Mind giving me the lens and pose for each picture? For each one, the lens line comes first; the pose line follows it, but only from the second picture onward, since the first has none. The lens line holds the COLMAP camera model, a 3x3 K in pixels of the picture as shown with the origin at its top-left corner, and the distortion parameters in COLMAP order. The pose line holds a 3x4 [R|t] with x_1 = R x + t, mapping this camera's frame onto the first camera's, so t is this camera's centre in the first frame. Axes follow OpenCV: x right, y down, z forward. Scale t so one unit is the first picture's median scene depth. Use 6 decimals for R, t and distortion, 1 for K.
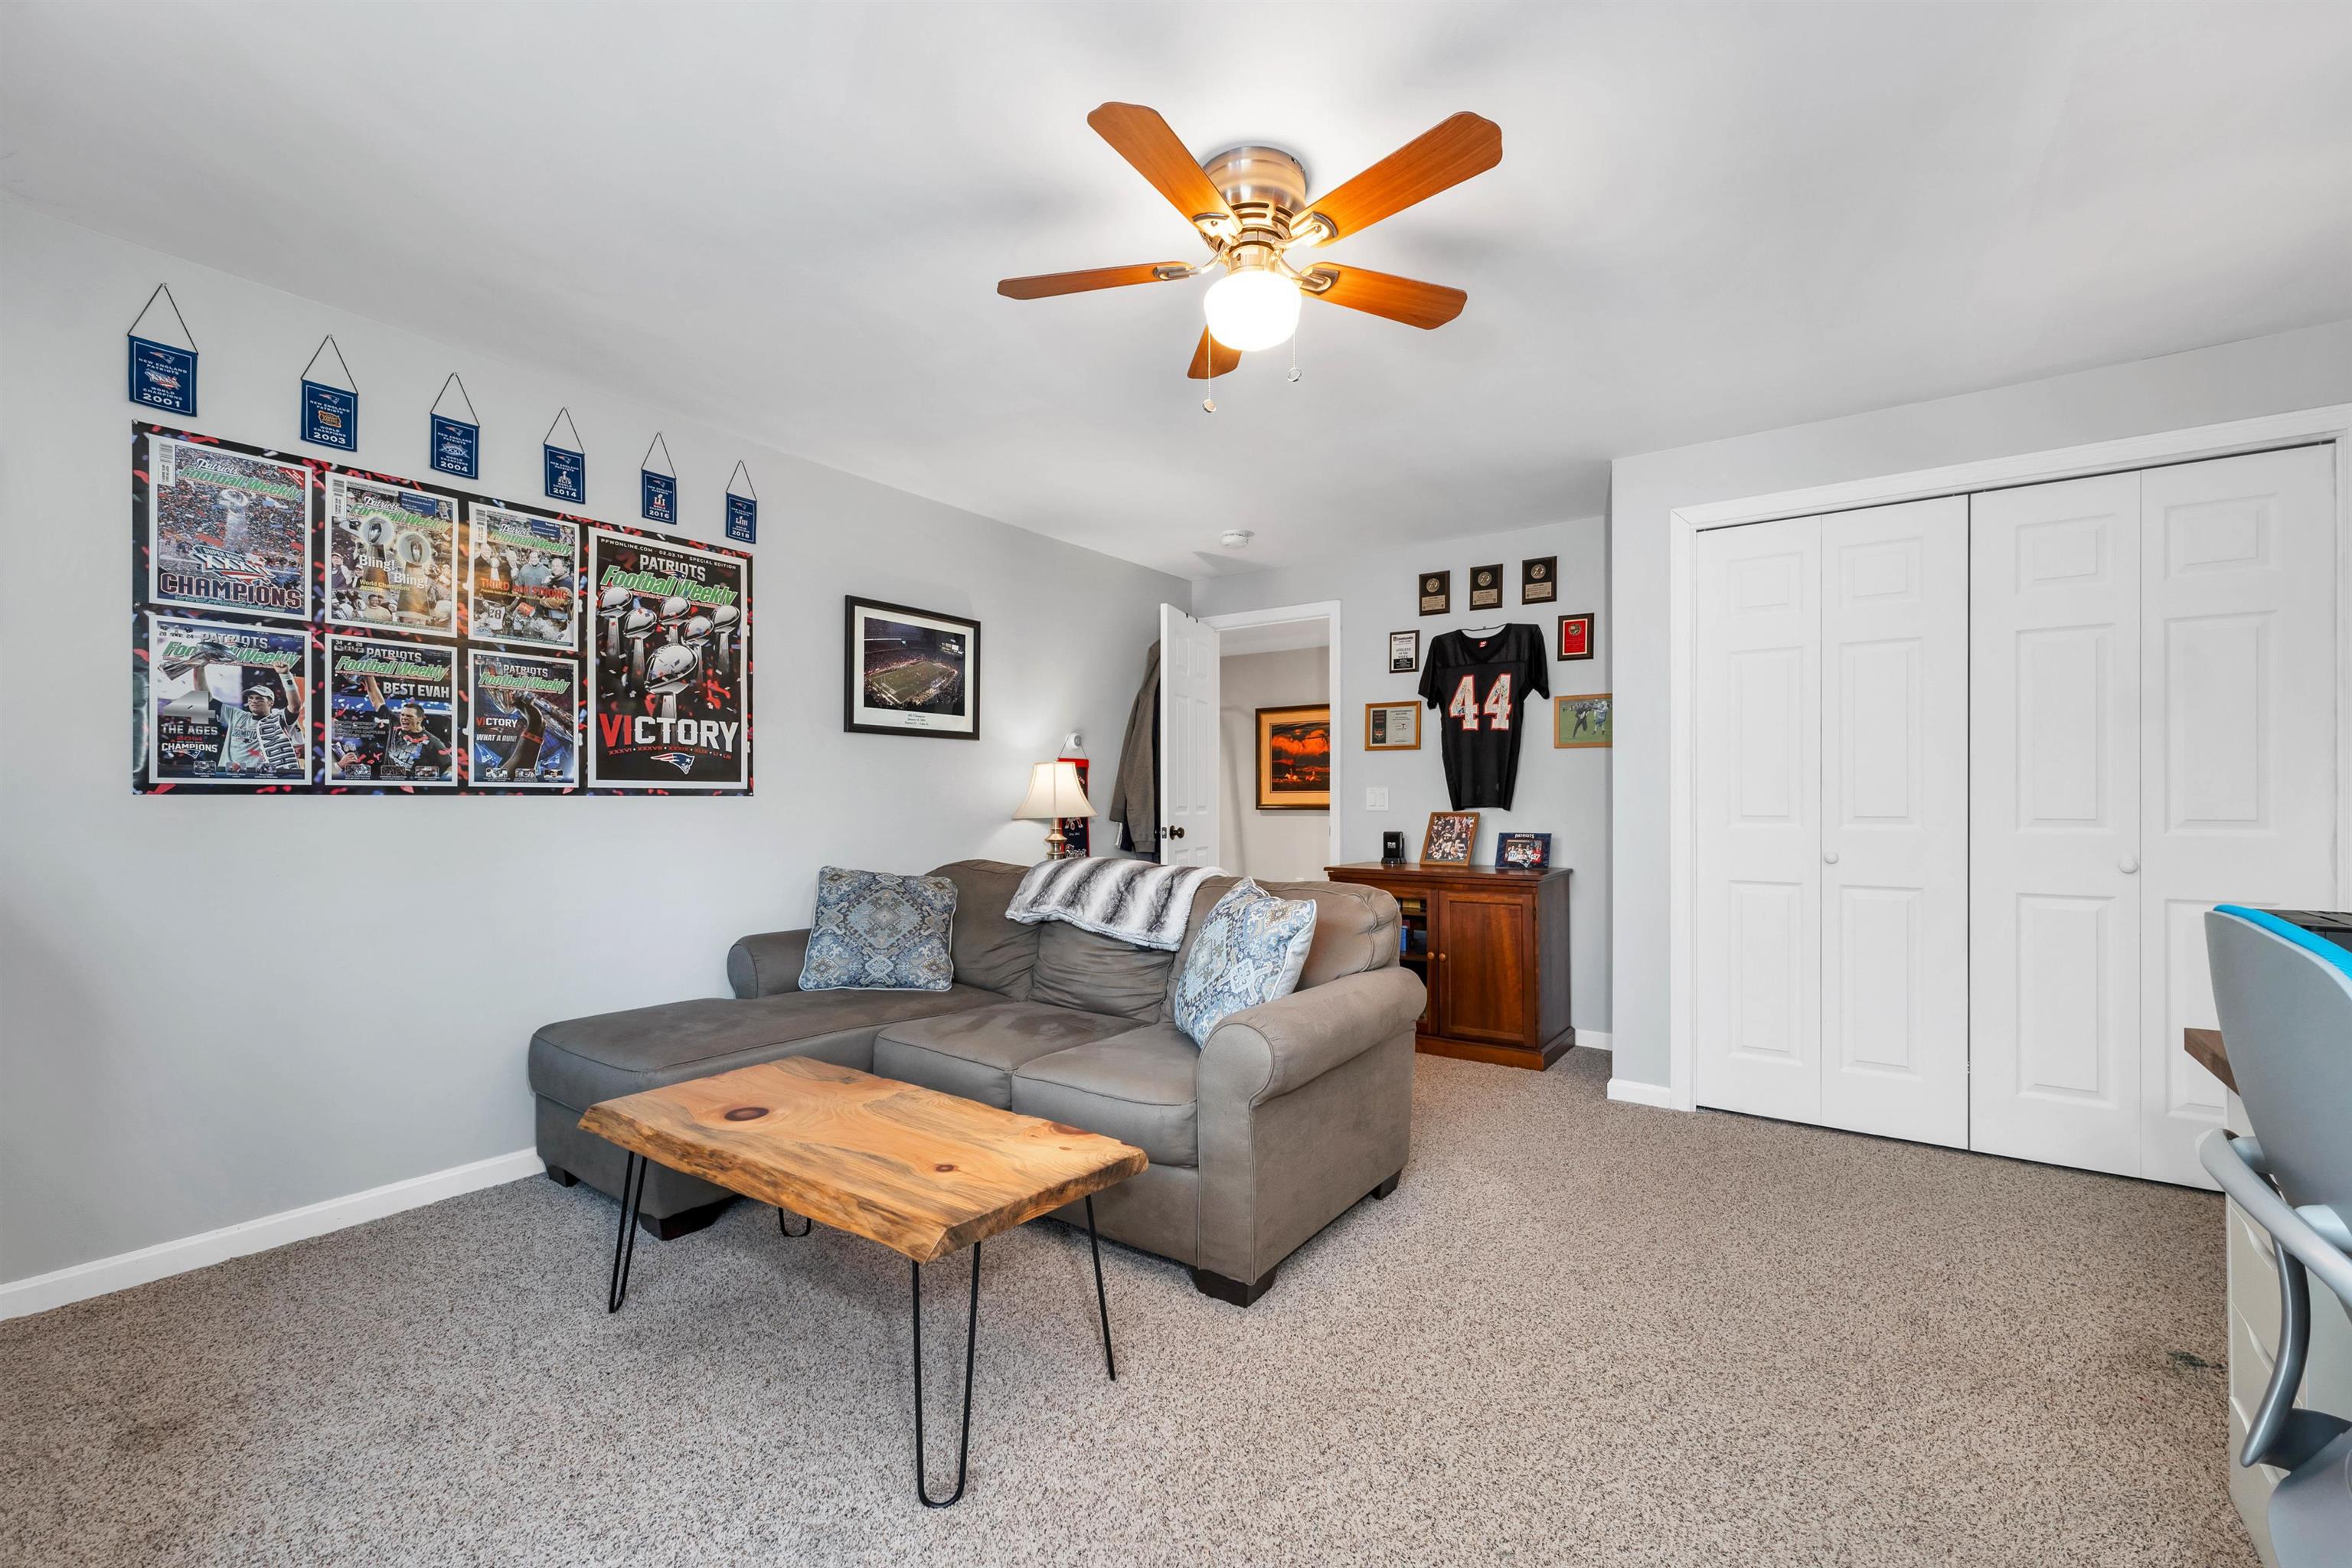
lens RADIAL K [[989.5, 0, 1182.3], [0, 989.5, 785.7], [0, 0, 1]] dist [0.006782, -0.001234]
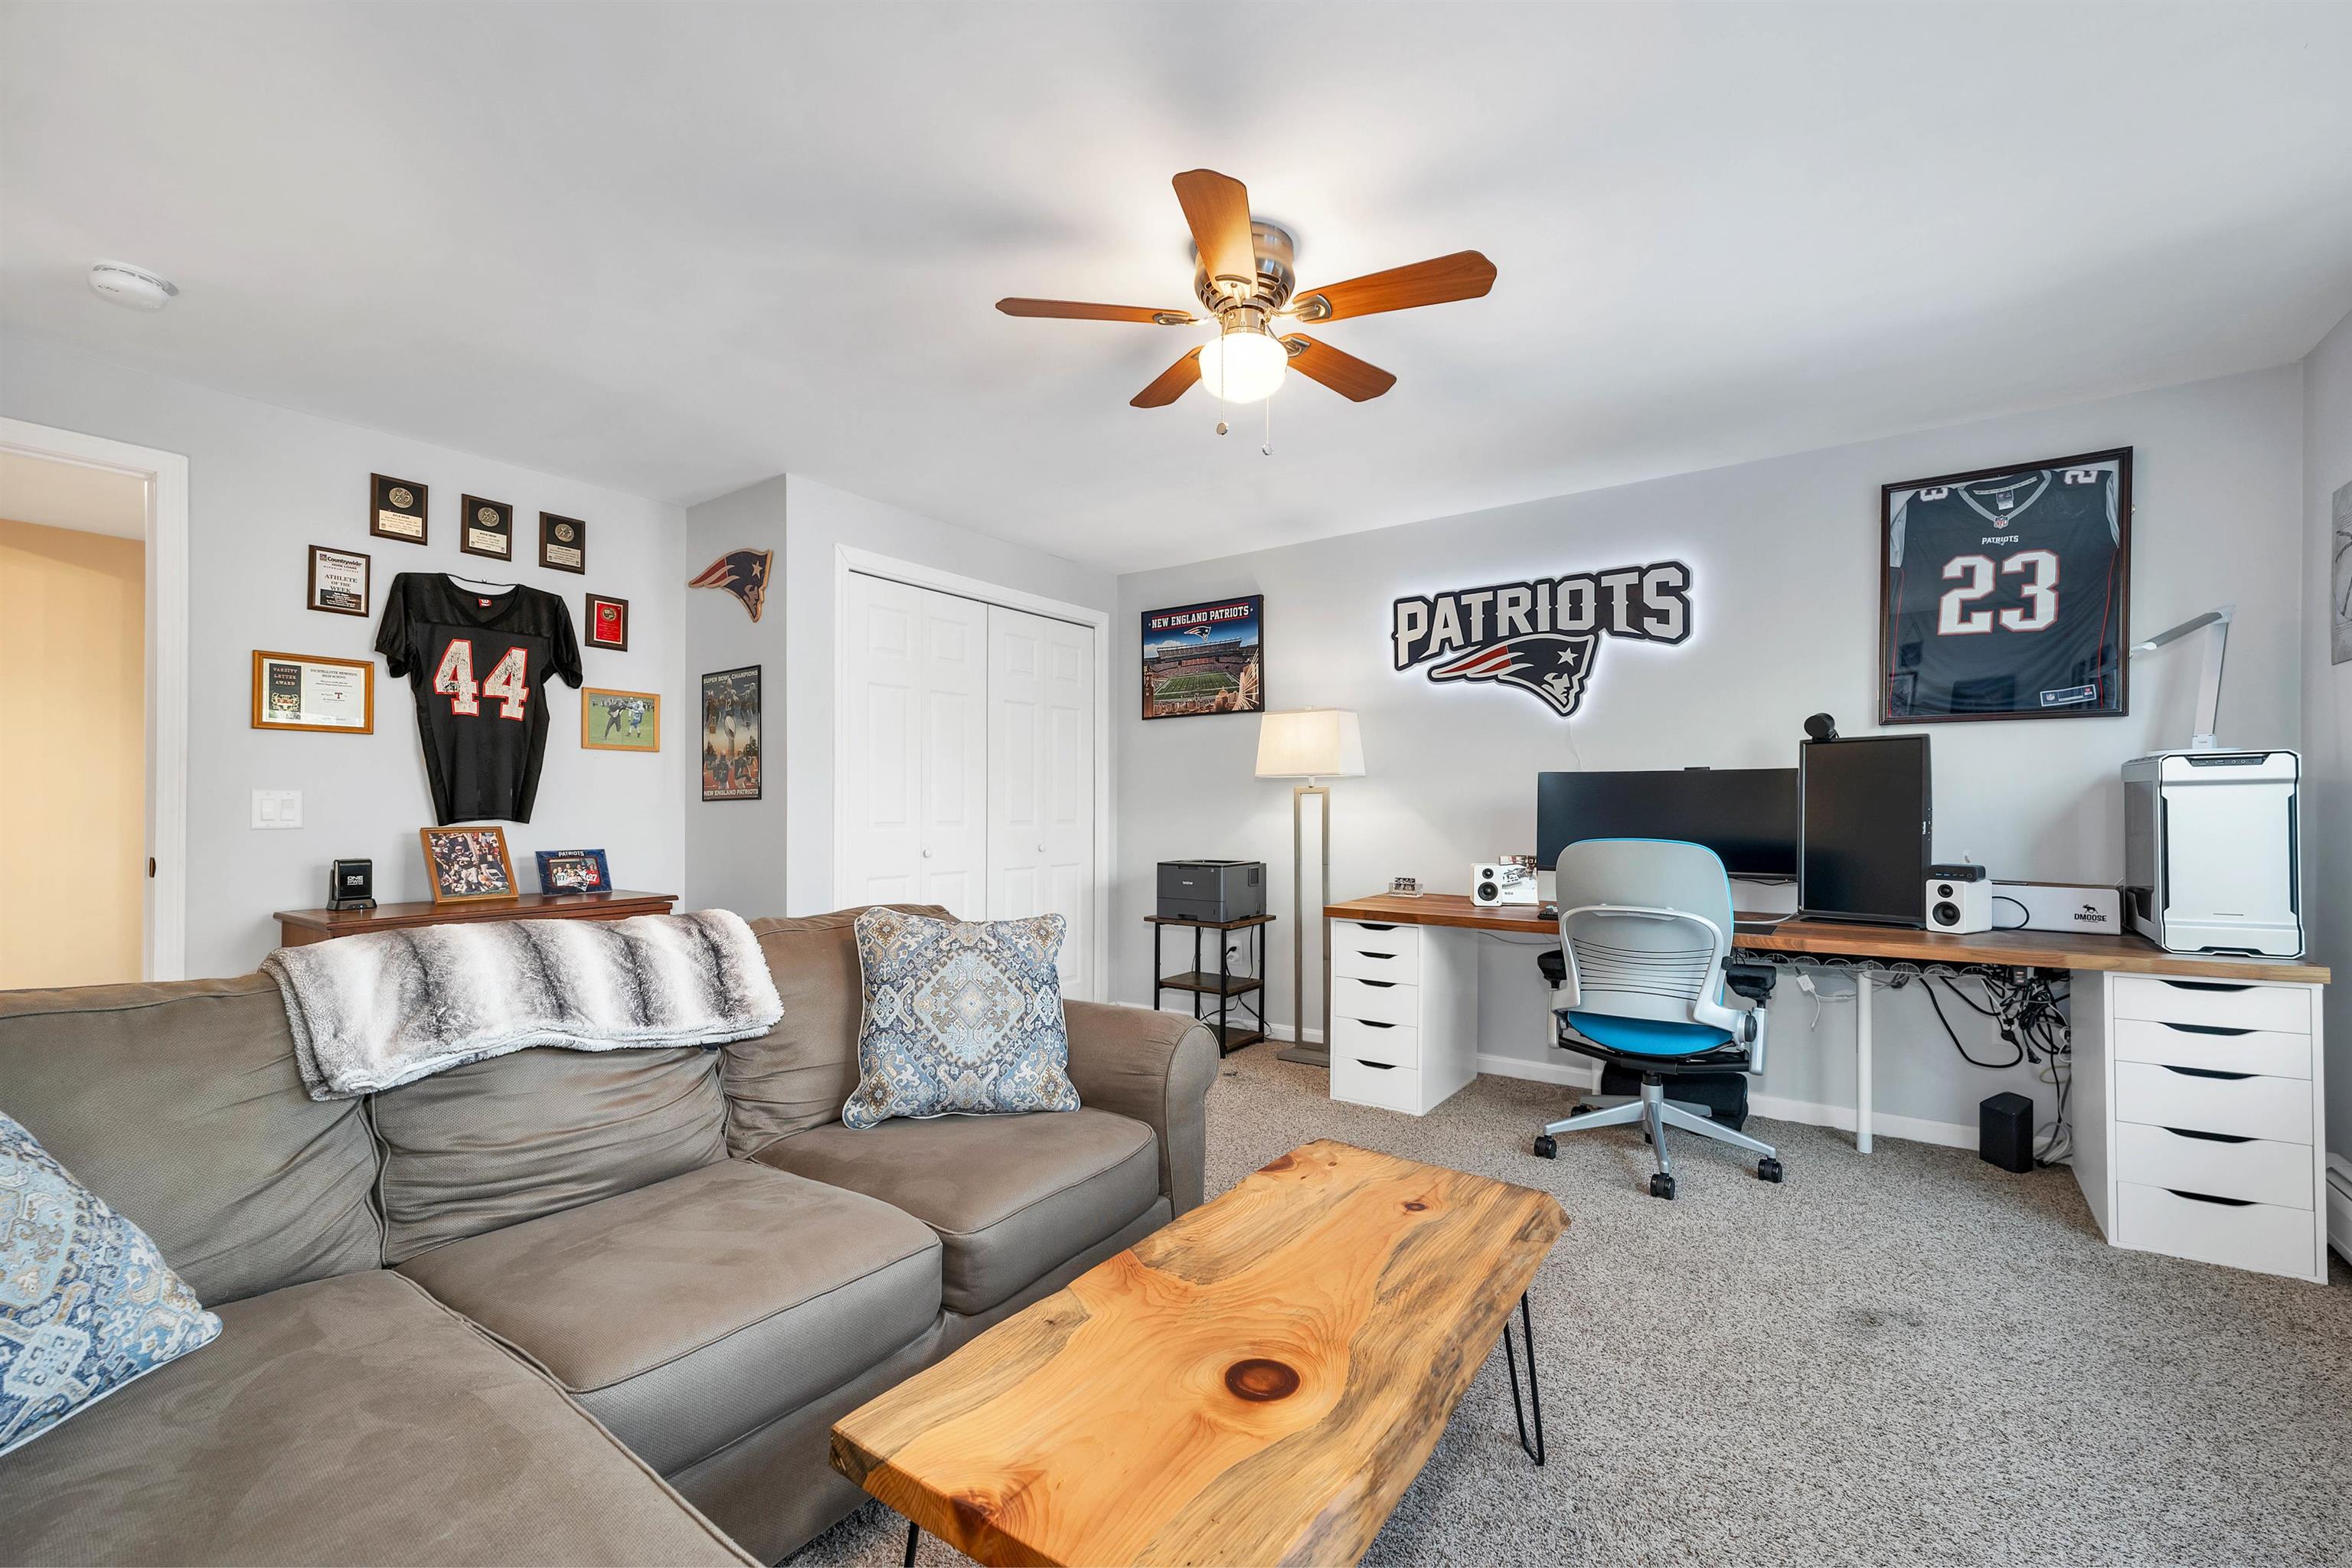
lens RADIAL K [[989.5, 0, 1175.1], [0, 989.5, 798.5], [0, 0, 1]] dist [0.006782, -0.001234]
pose [[-0.017966, 0.009705, 0.999791, -0.599436], [-0.012918, 0.999867, -0.009938, 0.008413], [-0.999755, -0.013094, -0.017839, 0.640956]]
